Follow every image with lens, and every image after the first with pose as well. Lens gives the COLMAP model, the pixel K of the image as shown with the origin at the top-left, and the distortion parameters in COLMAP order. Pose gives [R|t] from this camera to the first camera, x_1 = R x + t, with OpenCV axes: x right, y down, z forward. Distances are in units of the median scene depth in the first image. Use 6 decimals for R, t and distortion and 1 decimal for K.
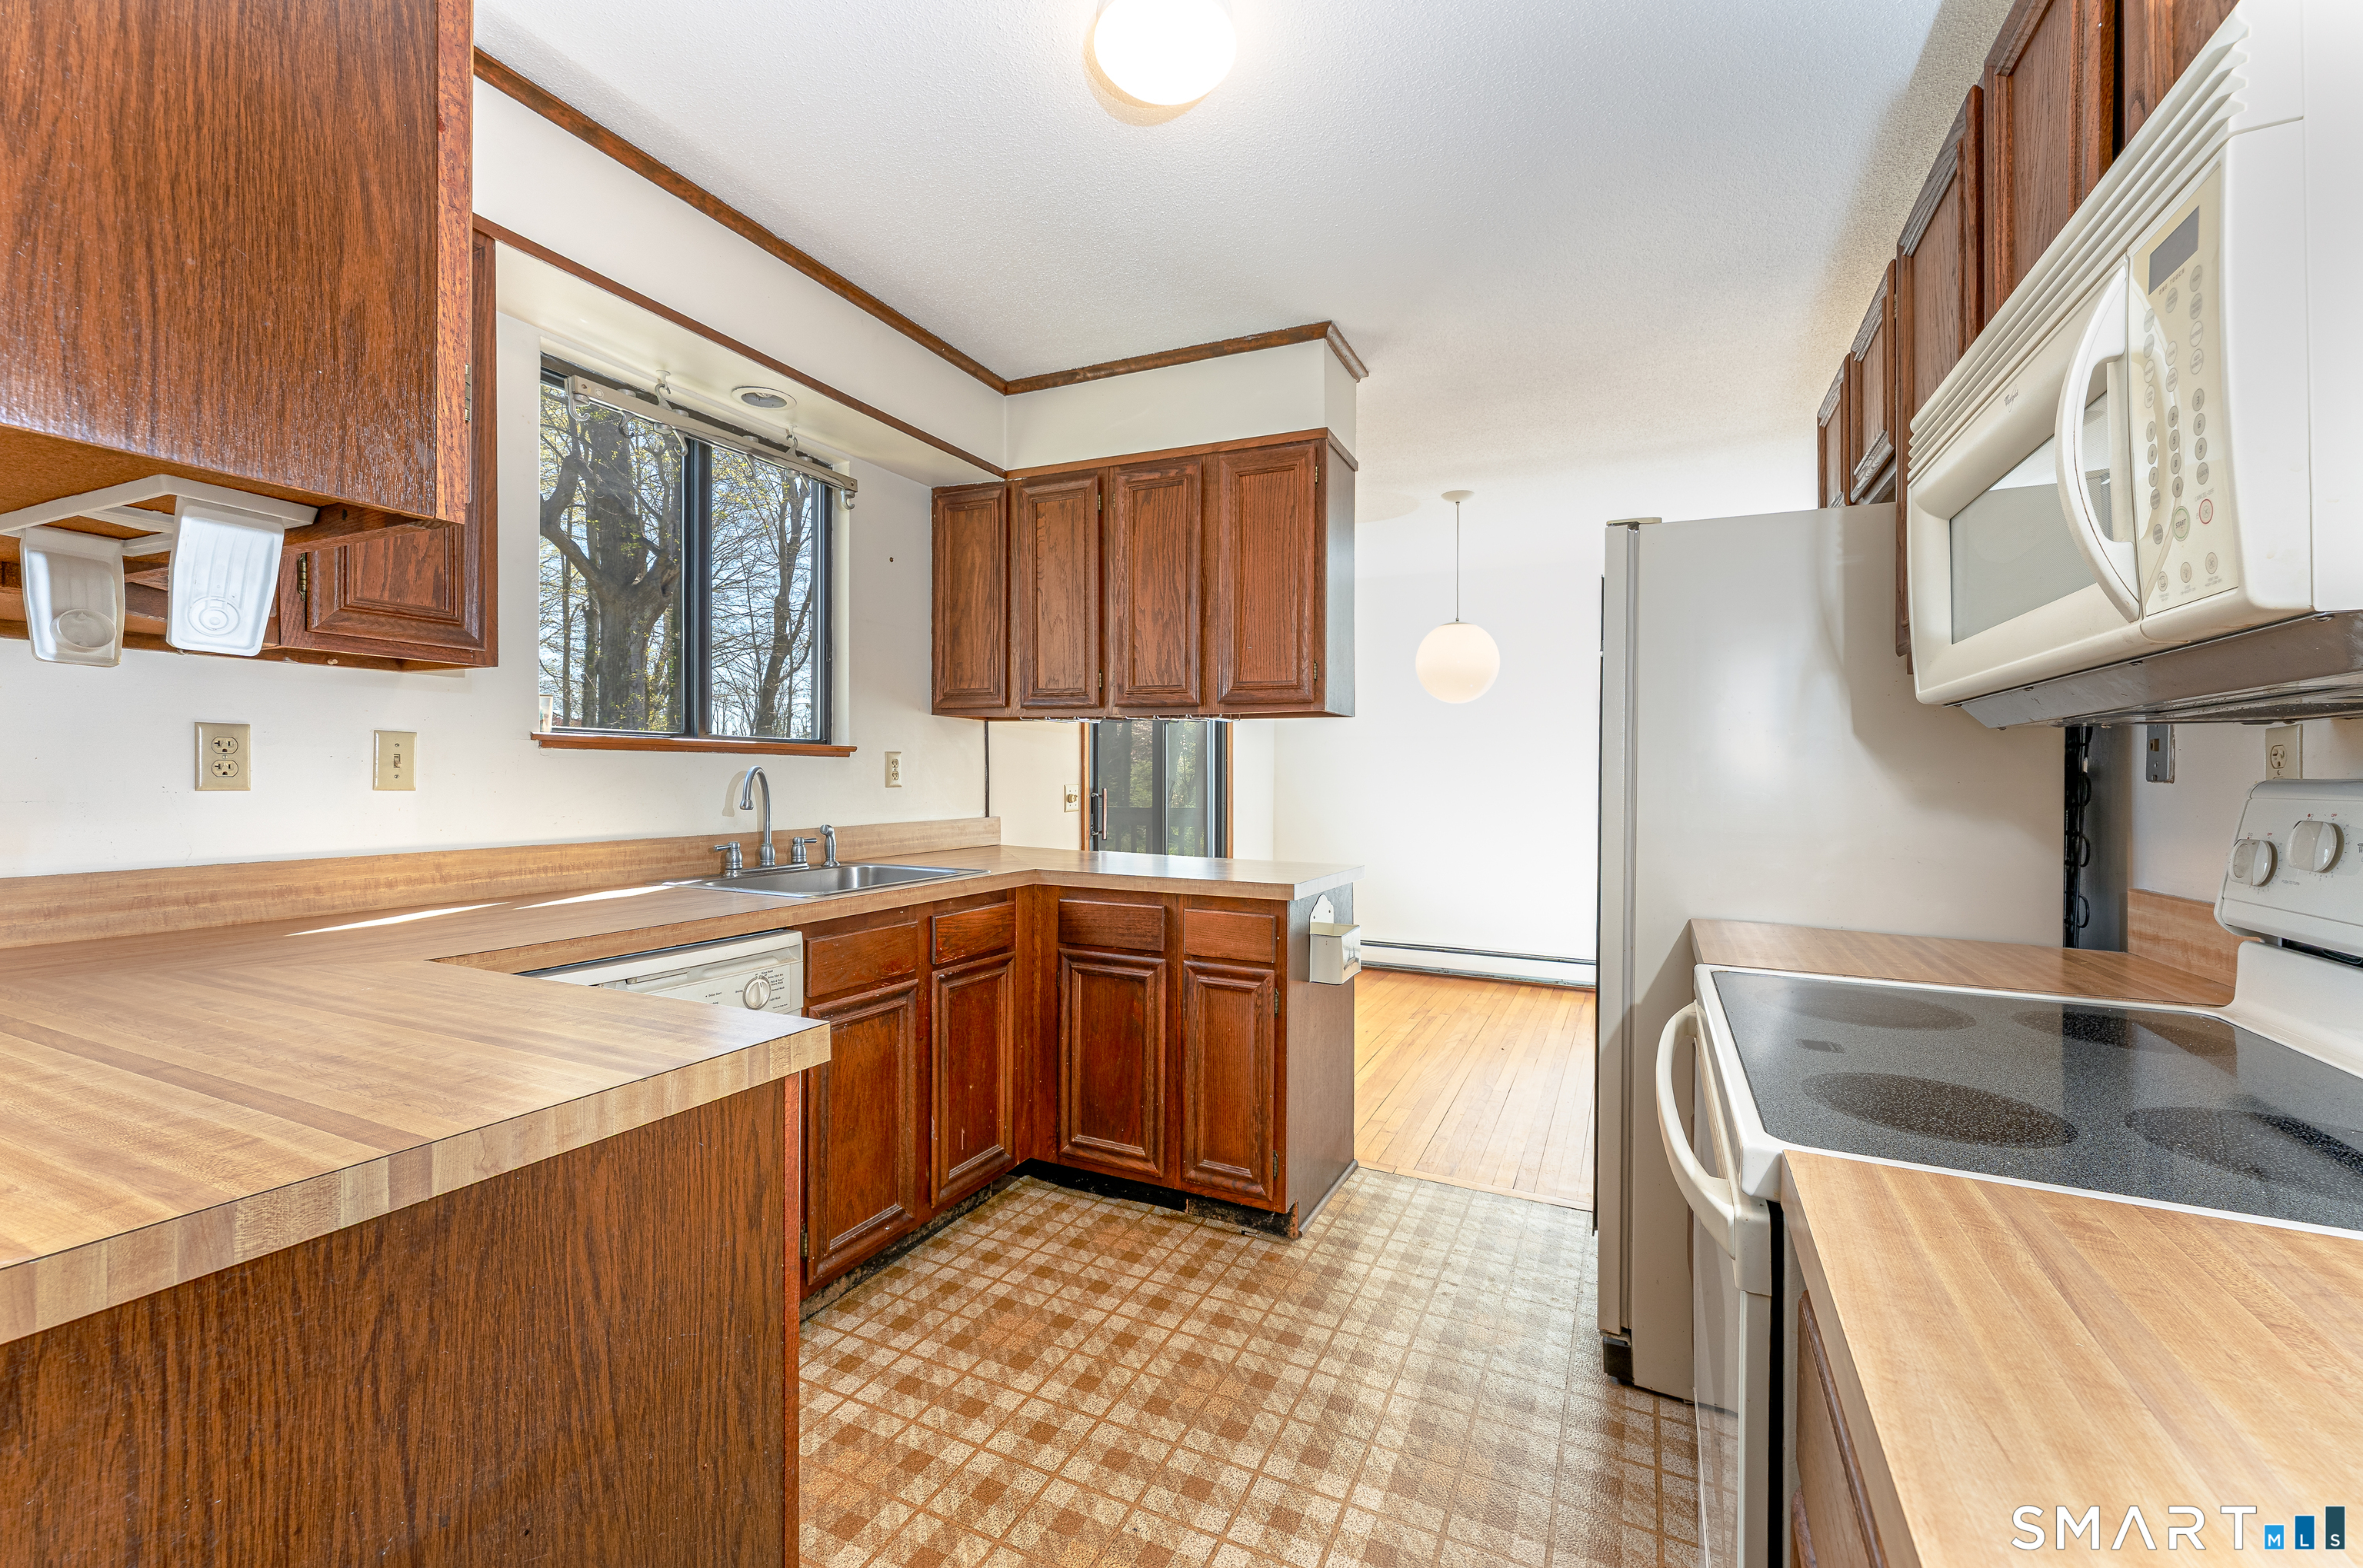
lens RADIAL K [[962.9, 0, 1179.6], [0, 962.9, 774.2], [0, 0, 1]] dist [0.003651, 0.000141]
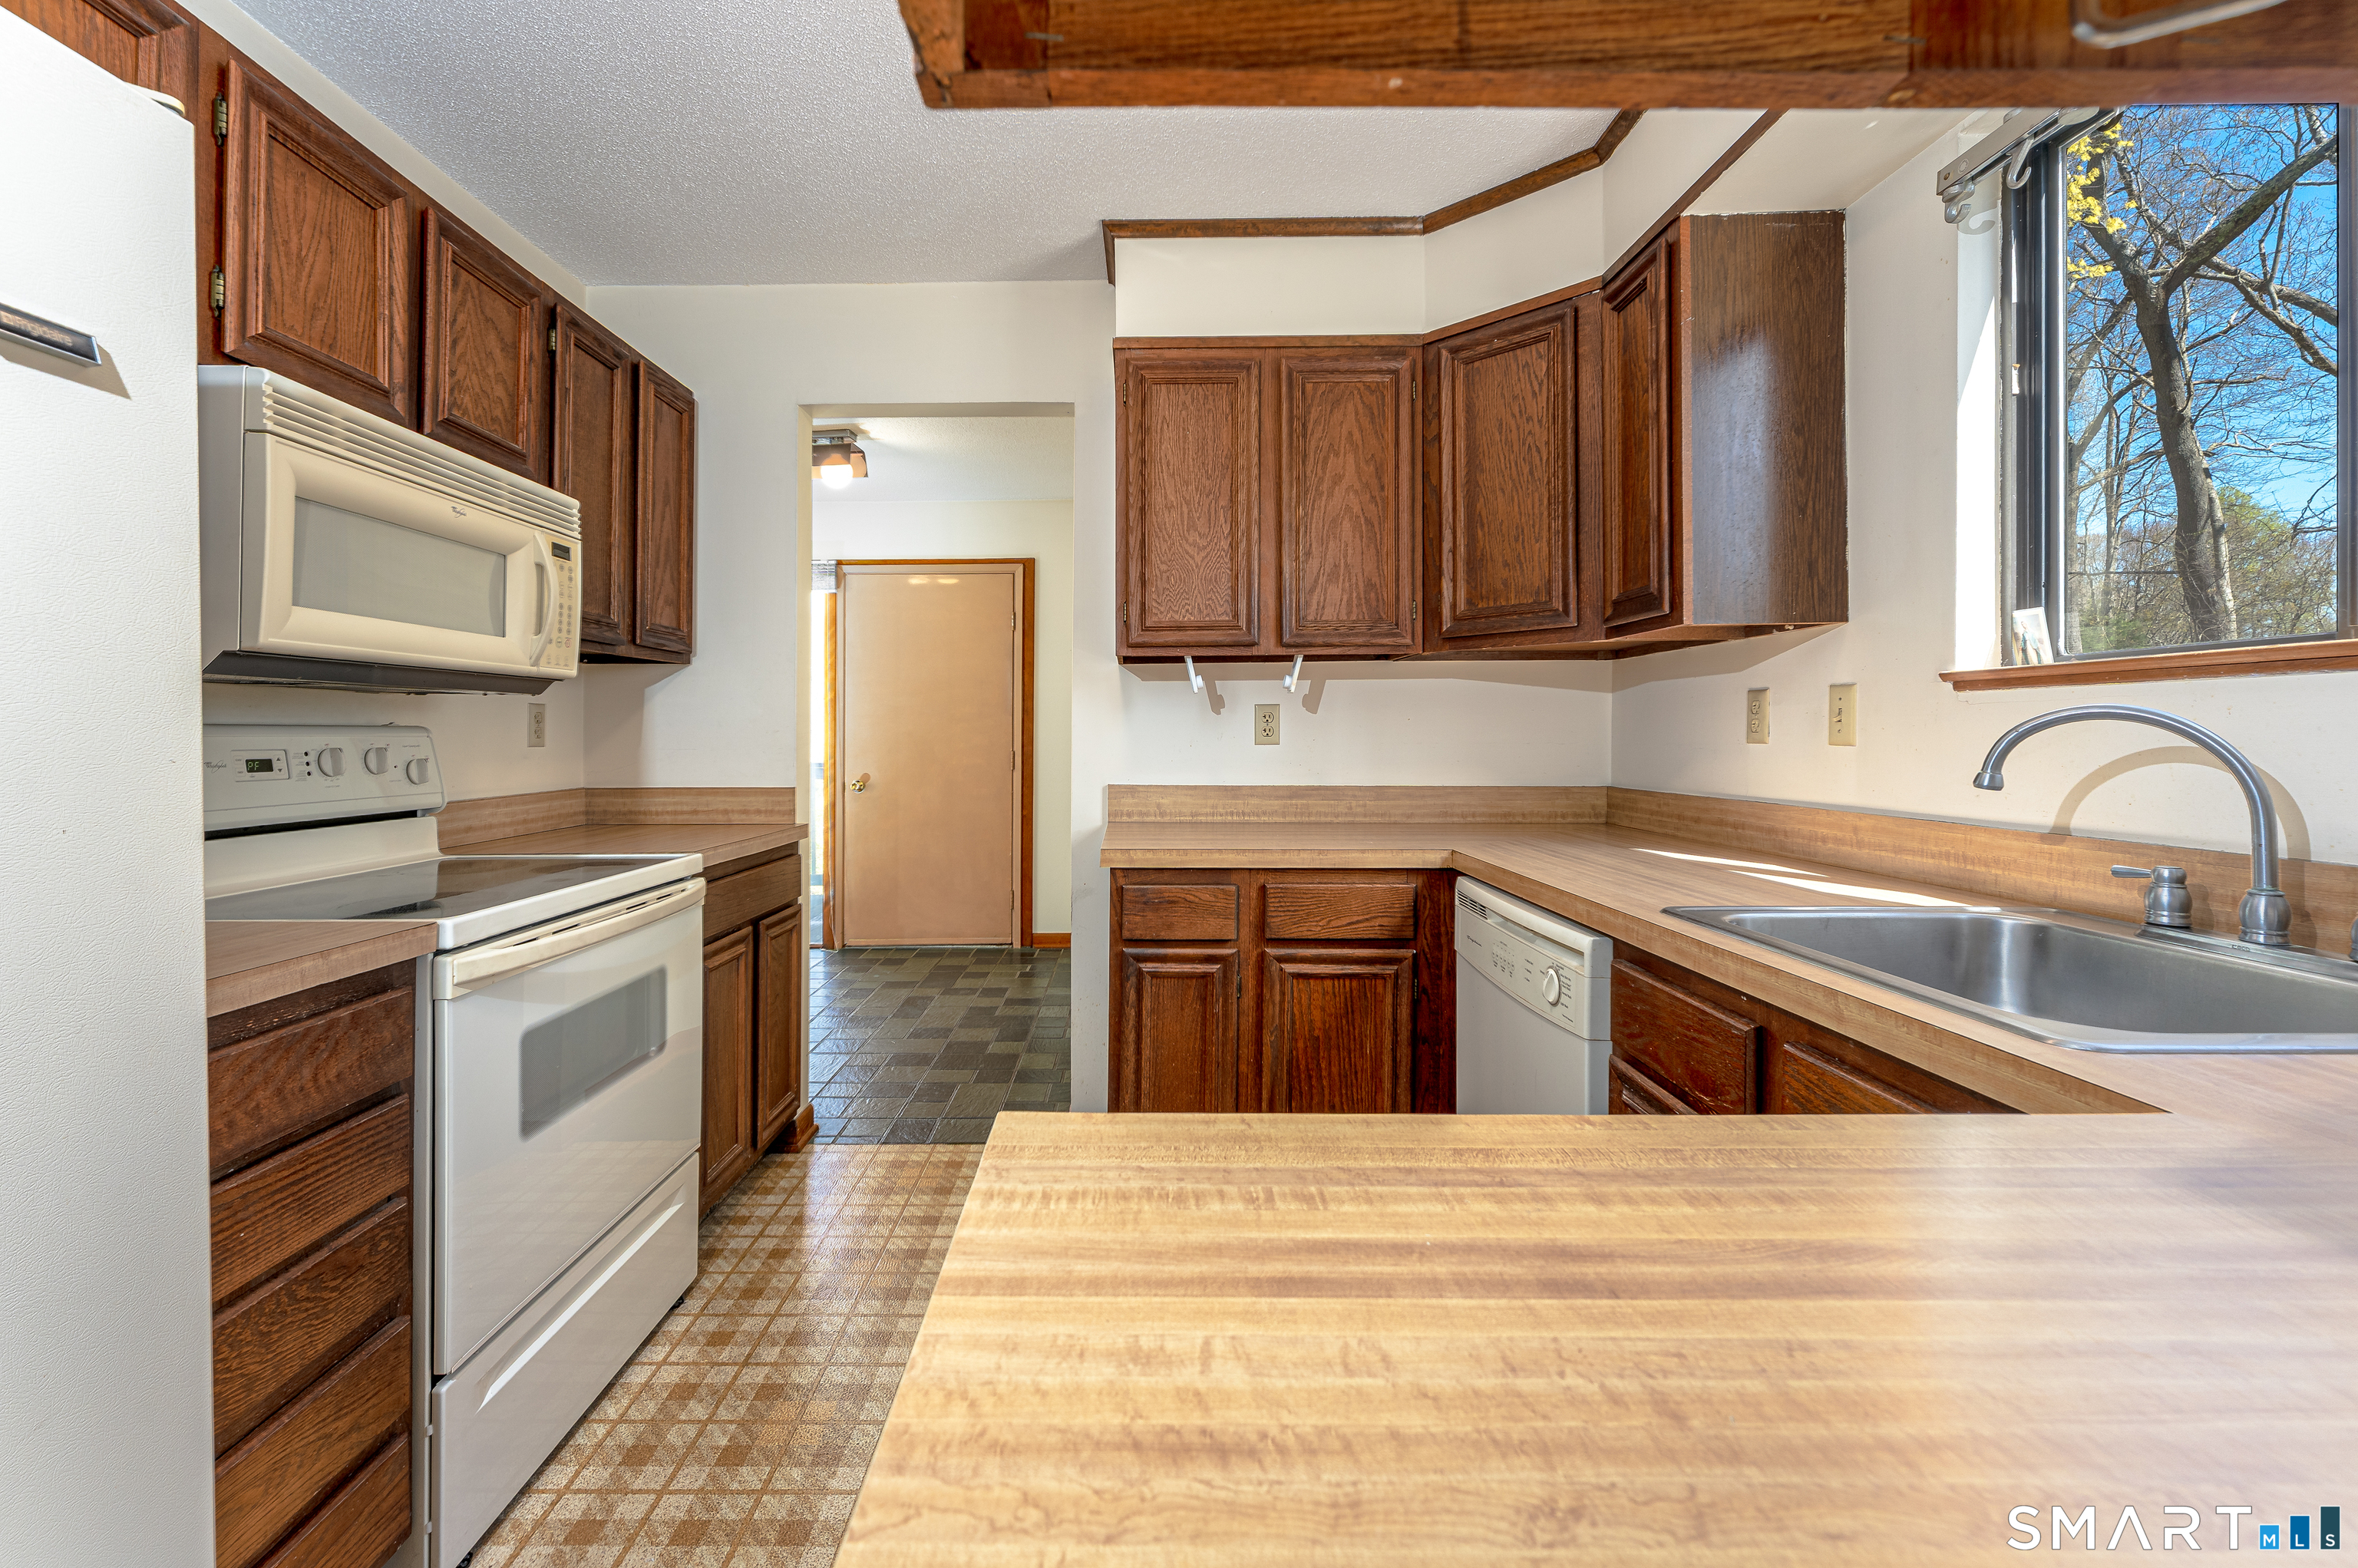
lens RADIAL K [[960.9, 0, 1182.1], [0, 960.9, 739.7], [0, 0, 1]] dist [0.003651, 0.000141]
pose [[0.903494, -0.002379, 0.428595, -0.227515], [0.004648, 0.999980, -0.004246, 0.000037], [-0.428576, 0.005828, 0.903487, 0.111905]]
